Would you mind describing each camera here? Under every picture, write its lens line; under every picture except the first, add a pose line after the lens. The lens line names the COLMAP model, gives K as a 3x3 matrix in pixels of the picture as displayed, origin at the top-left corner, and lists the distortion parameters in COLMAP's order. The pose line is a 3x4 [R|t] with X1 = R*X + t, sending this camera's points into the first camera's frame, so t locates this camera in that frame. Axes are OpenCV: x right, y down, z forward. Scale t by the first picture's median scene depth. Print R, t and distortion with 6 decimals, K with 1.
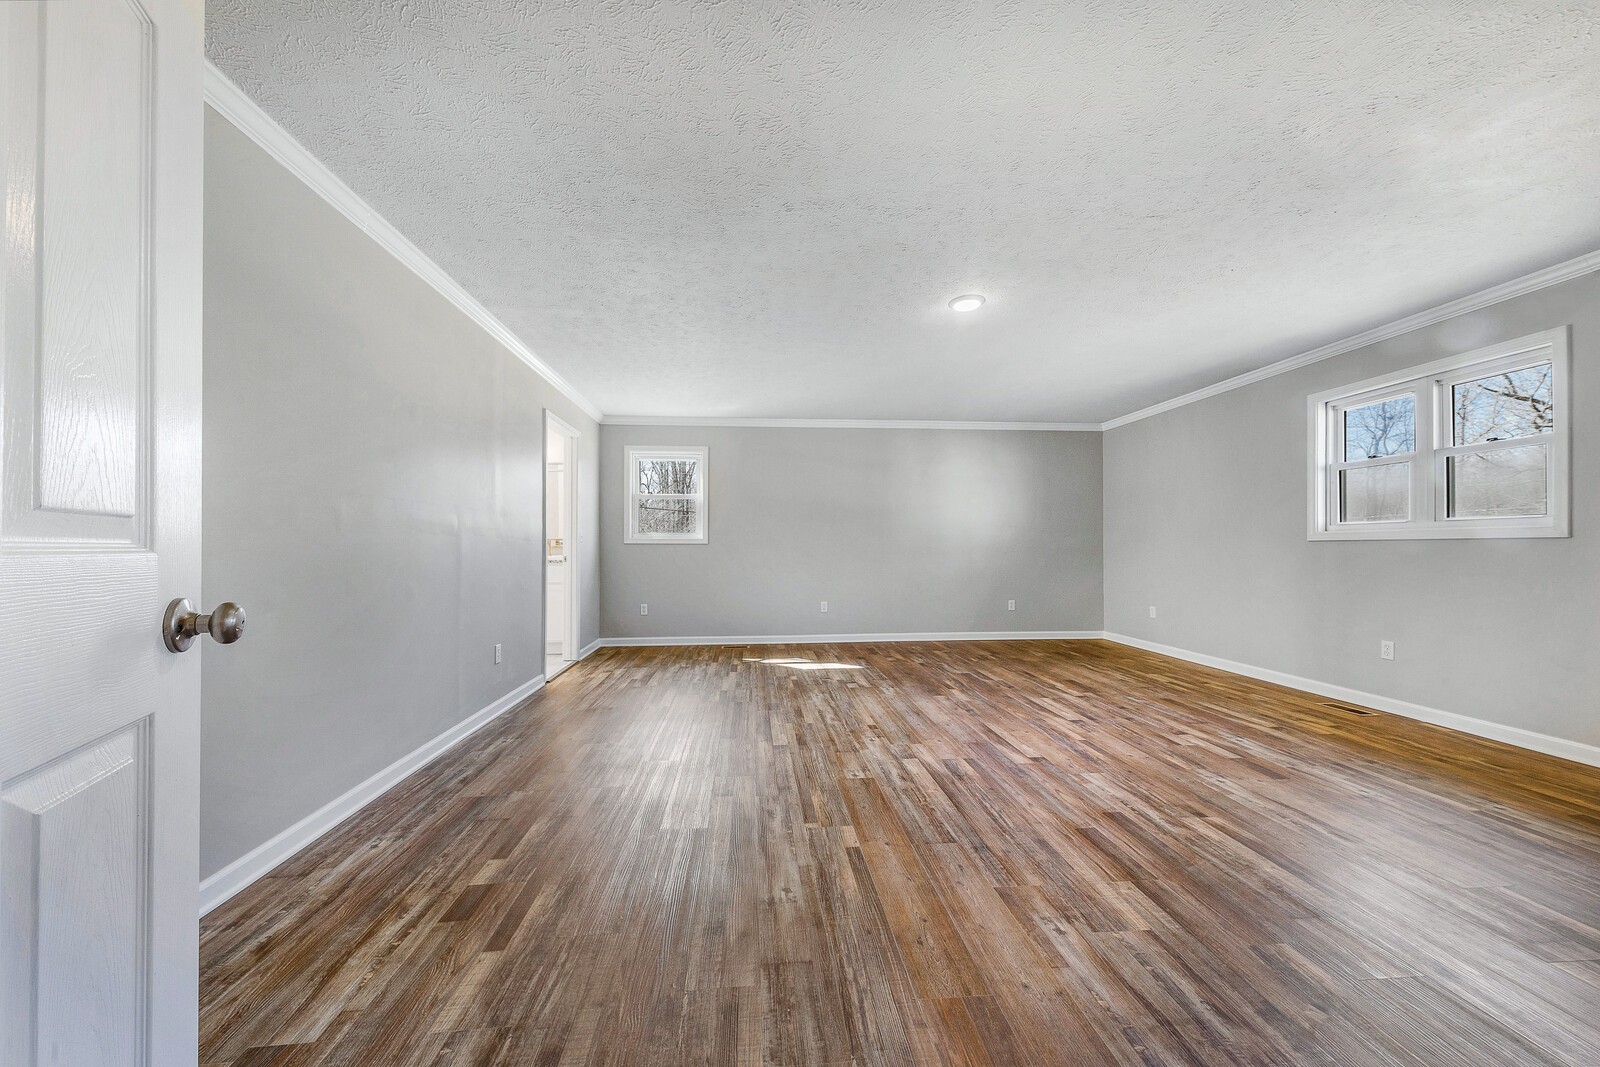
lens RADIAL K [[553.6, 0, 785.5], [0, 553.6, 538.3], [0, 0, 1]] dist [-0.001204, -0.001408]
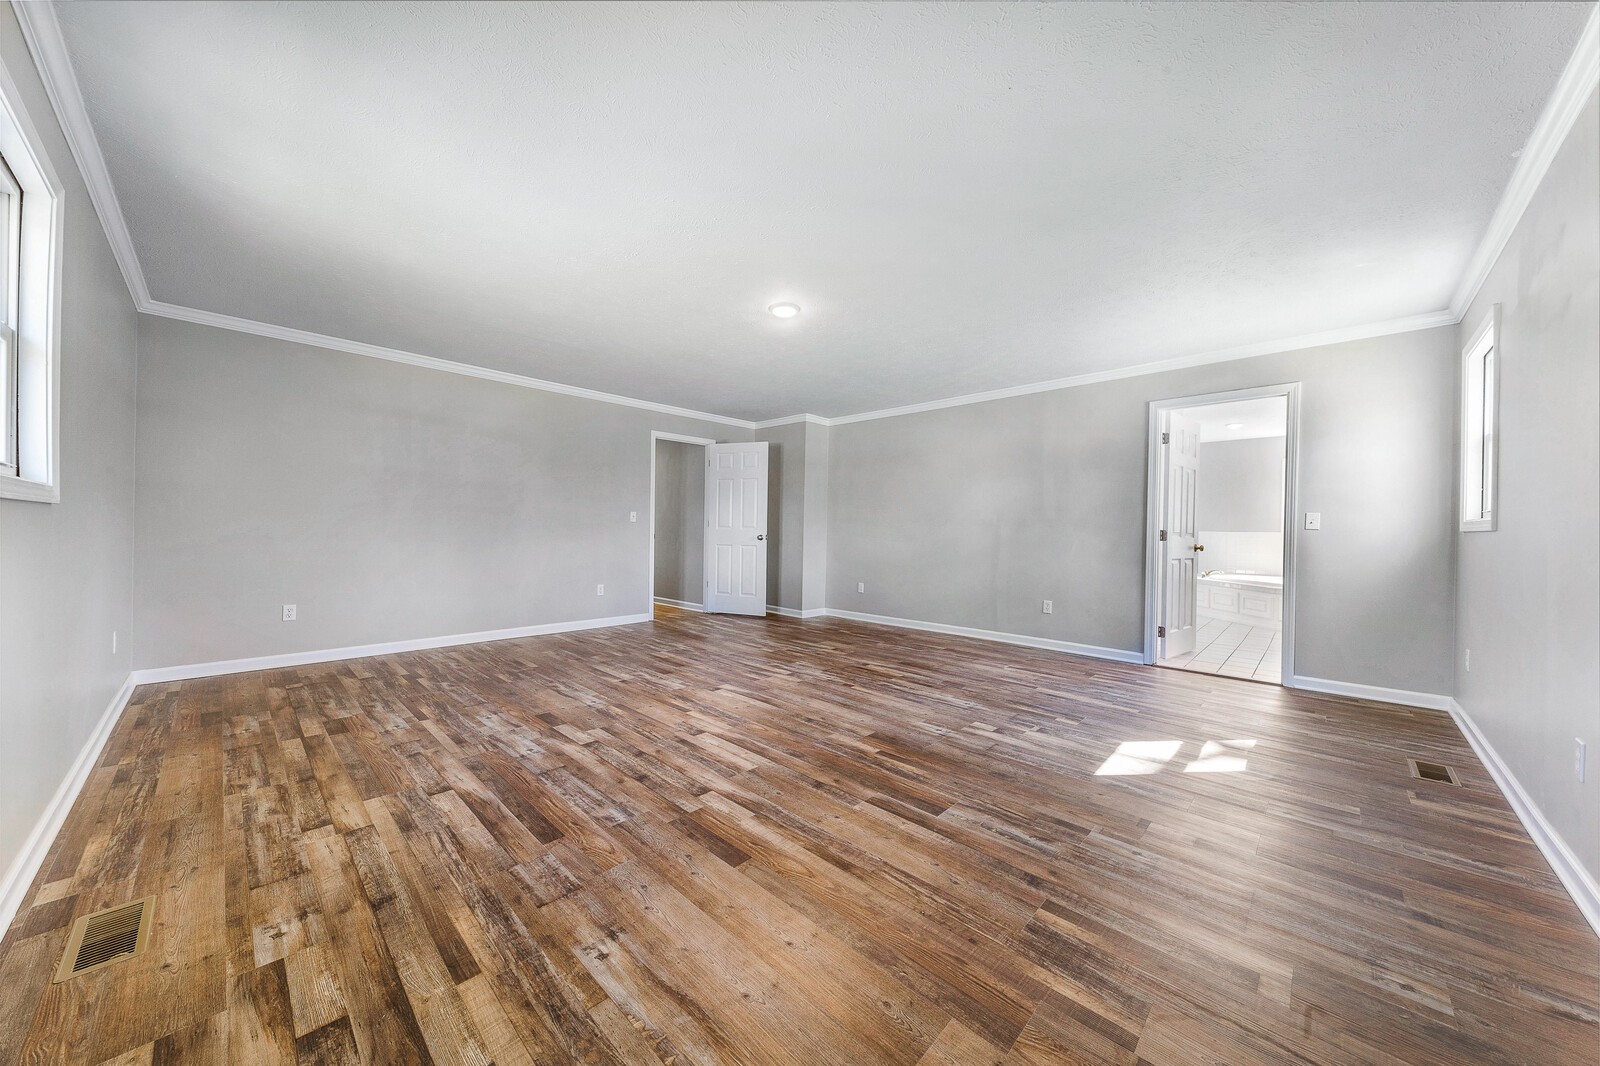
lens RADIAL K [[553.6, 0, 797.3], [0, 553.6, 534.5], [0, 0, 1]] dist [-0.001204, -0.001408]
pose [[-0.742557, -0.004595, -0.669767, 1.140795], [-0.001696, 0.999986, -0.004980, 0.033362], [0.669781, -0.002562, -0.742554, 2.009894]]
